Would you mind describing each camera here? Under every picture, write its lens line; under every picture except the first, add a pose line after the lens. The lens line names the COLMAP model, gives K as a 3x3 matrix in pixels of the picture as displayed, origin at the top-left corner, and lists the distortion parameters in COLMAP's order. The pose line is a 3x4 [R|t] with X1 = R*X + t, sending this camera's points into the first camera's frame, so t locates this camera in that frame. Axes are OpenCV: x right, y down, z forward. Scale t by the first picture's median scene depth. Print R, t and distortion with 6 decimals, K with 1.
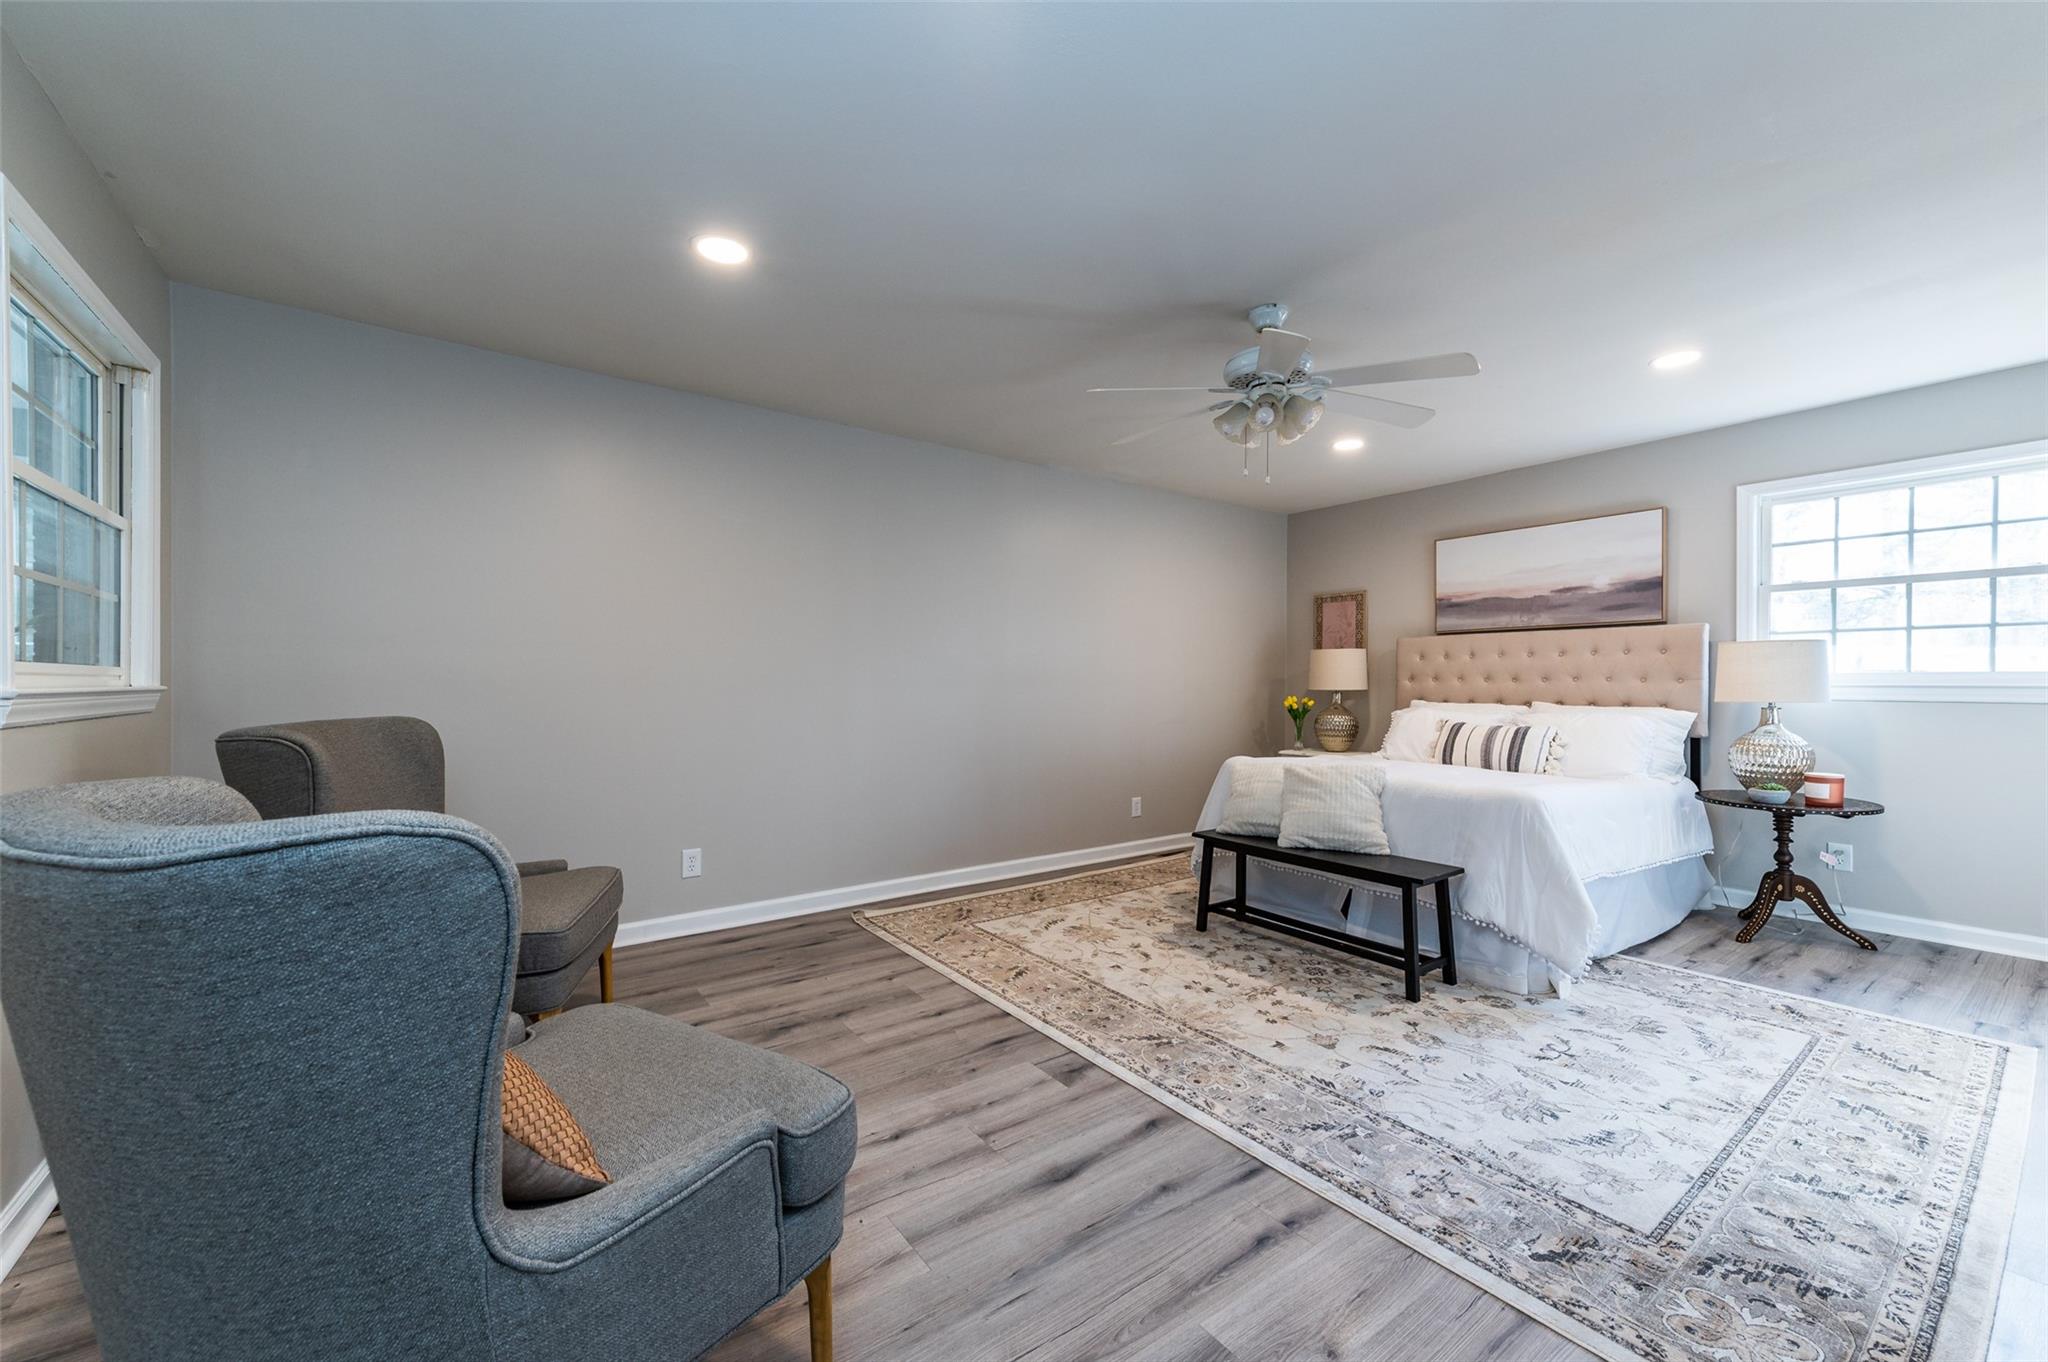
lens RADIAL K [[801.8, 0, 1041.9], [0, 801.8, 681.1], [0, 0, 1]] dist [0.019063, -0.000838]
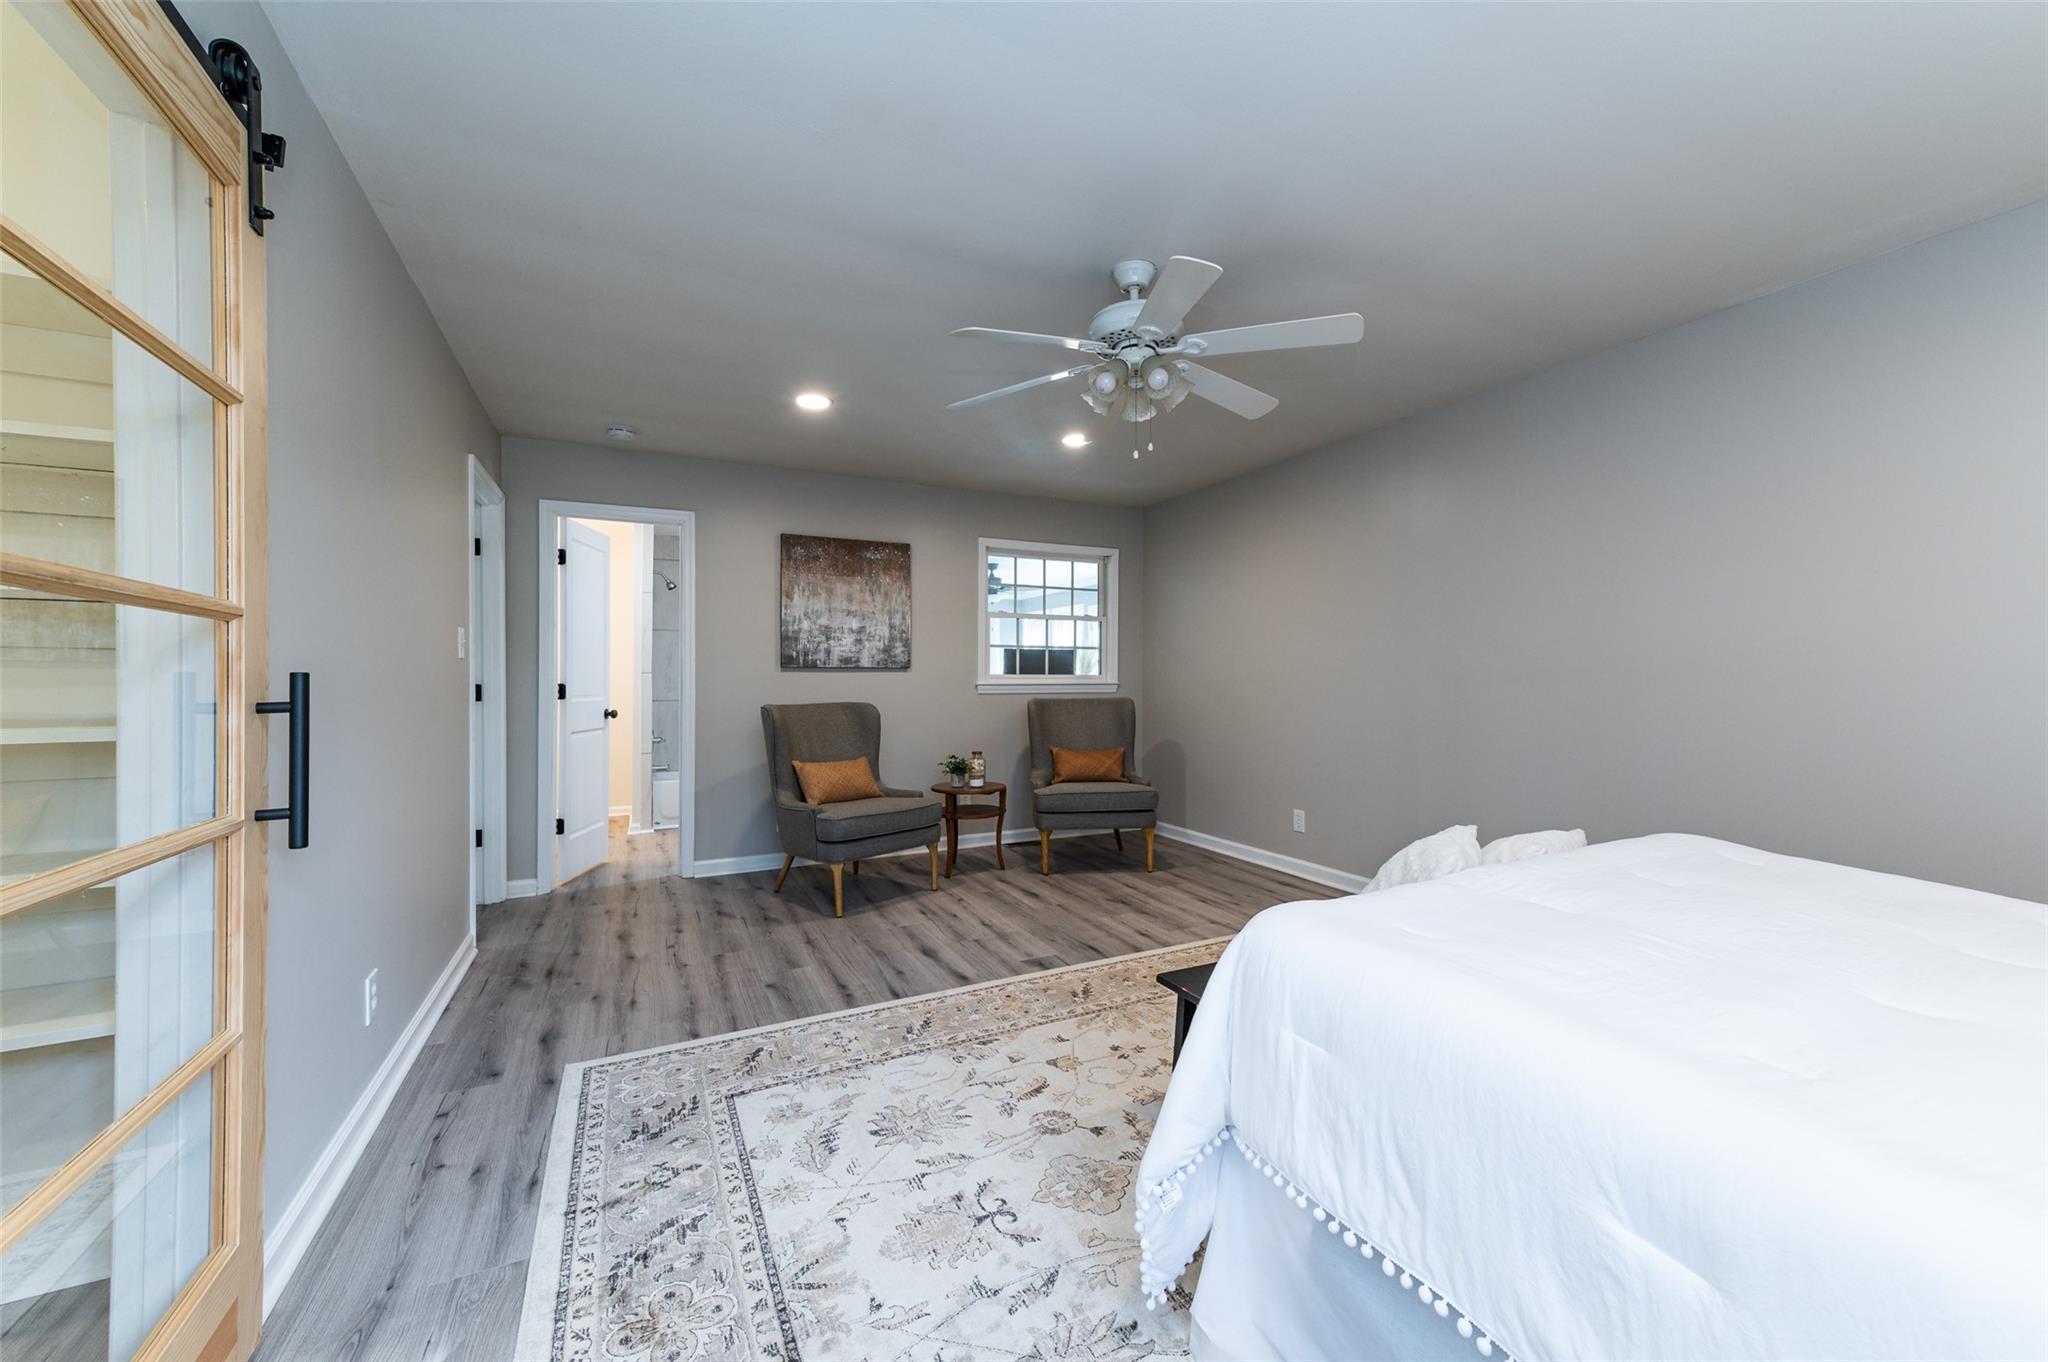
lens RADIAL K [[801.8, 0, 1018.9], [0, 801.8, 677.2], [0, 0, 1]] dist [0.019063, -0.000838]
pose [[-0.195132, -0.004304, -0.980768, 1.208556], [0.003331, 0.999982, -0.005051, -0.001042], [0.980771, -0.004253, -0.195114, 1.064384]]
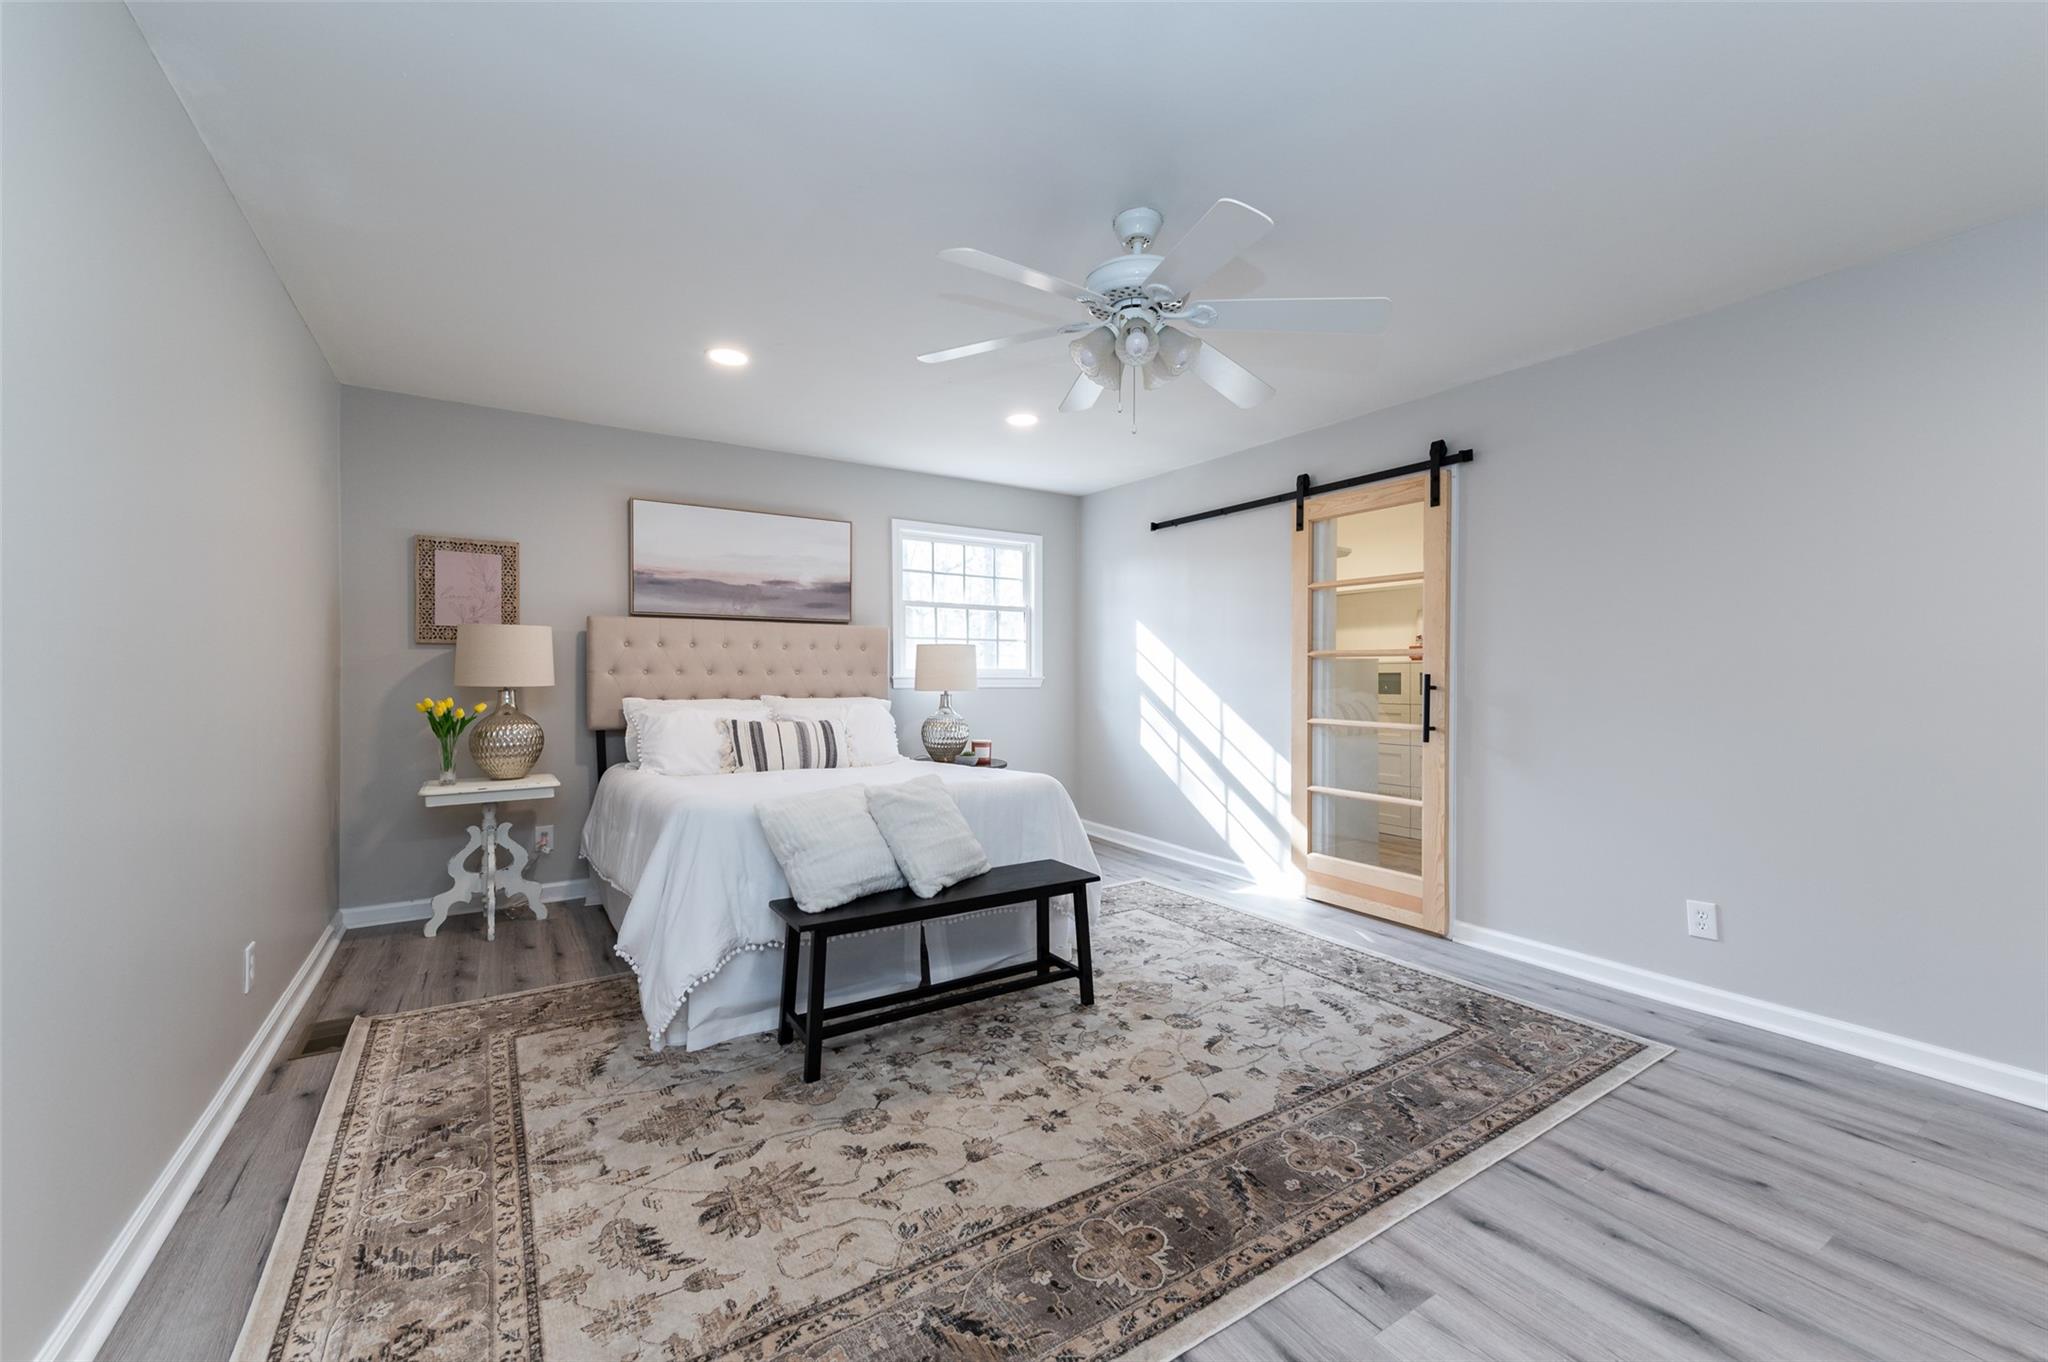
lens RADIAL K [[801.8, 0, 1017.7], [0, 801.8, 687.8], [0, 0, 1]] dist [0.019063, -0.000838]
pose [[0.081075, -0.015581, 0.996586, -0.537692], [-0.003685, 0.999866, 0.015932, -0.000361], [-0.996701, -0.004964, 0.081007, 1.067542]]
